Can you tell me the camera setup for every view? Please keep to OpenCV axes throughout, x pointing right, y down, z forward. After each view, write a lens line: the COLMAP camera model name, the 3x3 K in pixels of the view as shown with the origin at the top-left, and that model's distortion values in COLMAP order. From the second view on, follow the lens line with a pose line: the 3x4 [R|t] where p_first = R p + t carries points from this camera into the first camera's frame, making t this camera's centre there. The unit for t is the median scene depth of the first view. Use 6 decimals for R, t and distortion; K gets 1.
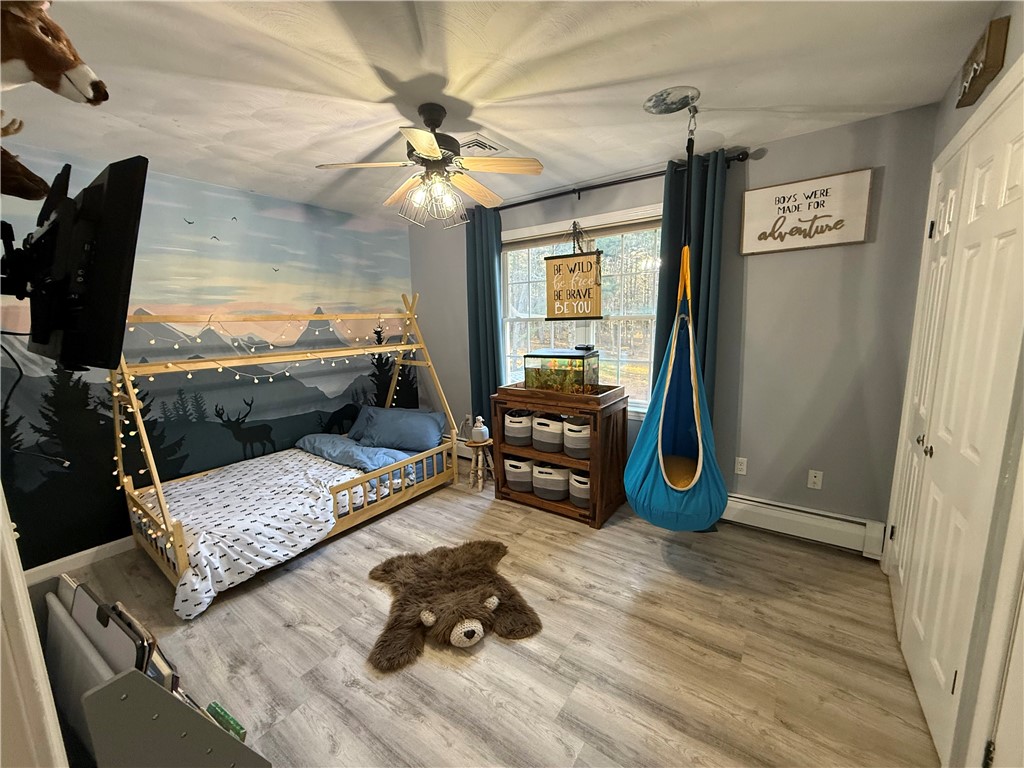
lens RADIAL K [[407.1, 0, 509.4], [0, 407.1, 383.7], [0, 0, 1]] dist [-0.000972, -0.000222]
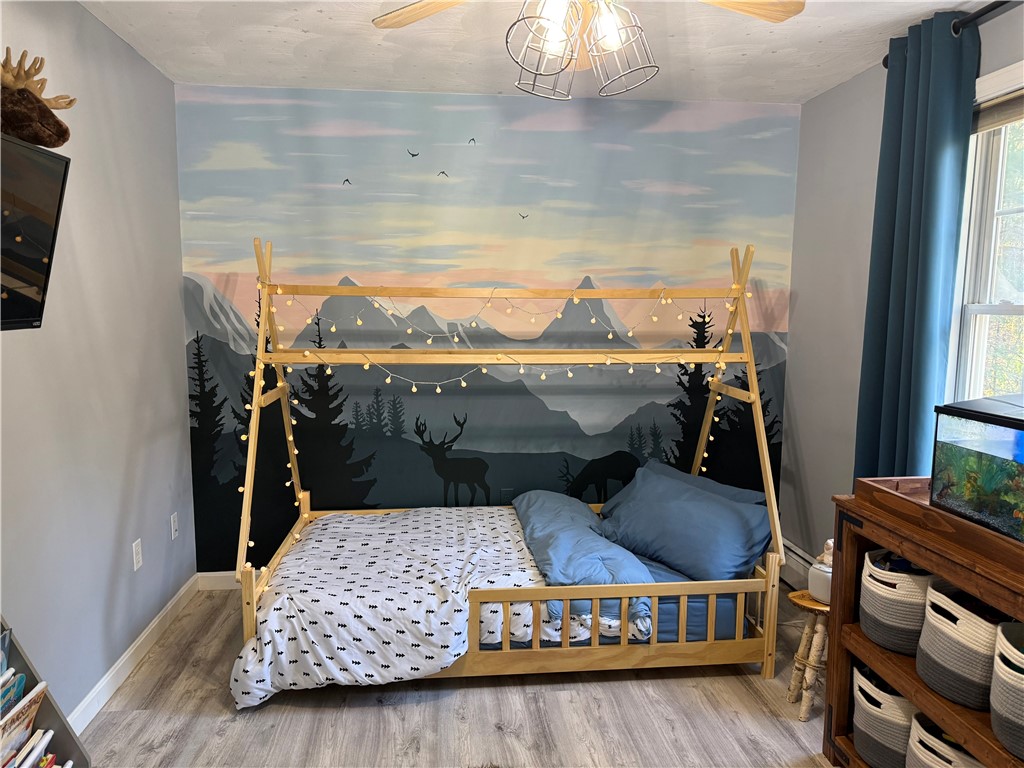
lens RADIAL K [[717.8, 0, 512.0], [0, 717.8, 384.0], [0, 0, 1]] dist [0.112900, -0.165374]
pose [[0.663702, 0.115133, -0.739083, 0.286241], [-0.140969, 0.989630, 0.027572, -0.061114], [0.734593, 0.085888, 0.673050, 0.302207]]
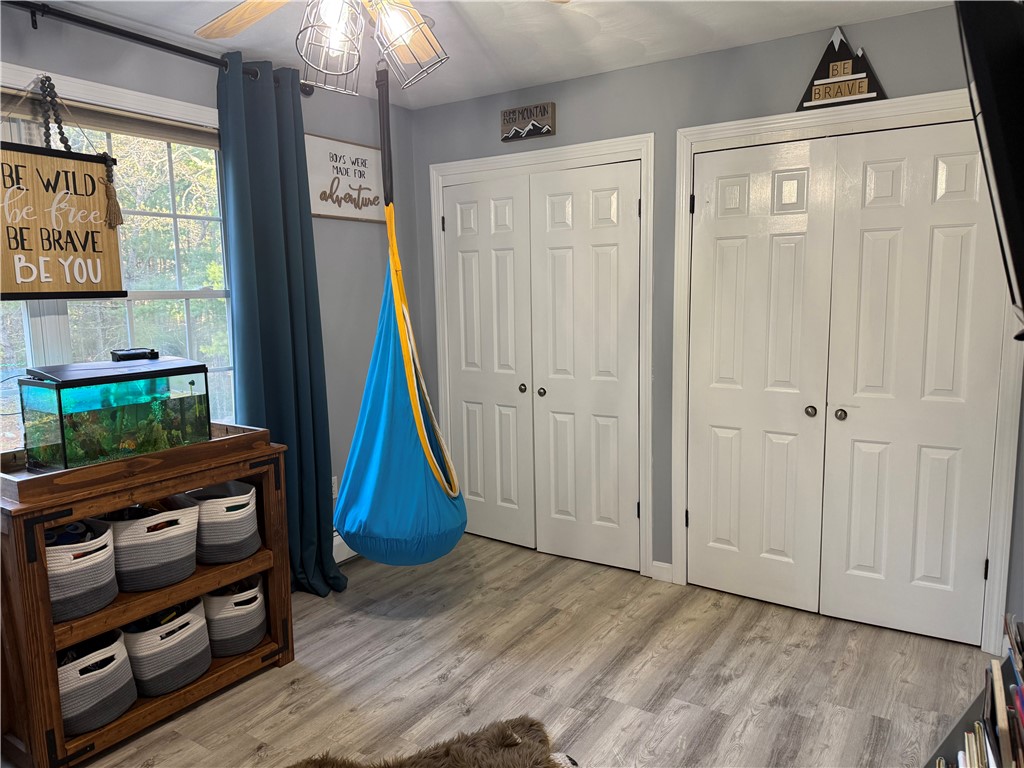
lens RADIAL K [[717.8, 0, 512.0], [0, 717.8, 384.0], [0, 0, 1]] dist [0.112900, -0.165374]
pose [[-0.047332, -0.097628, 0.994097, -0.761232], [0.178941, 0.978284, 0.104595, -0.071018], [-0.982721, 0.182835, -0.028834, 0.650560]]
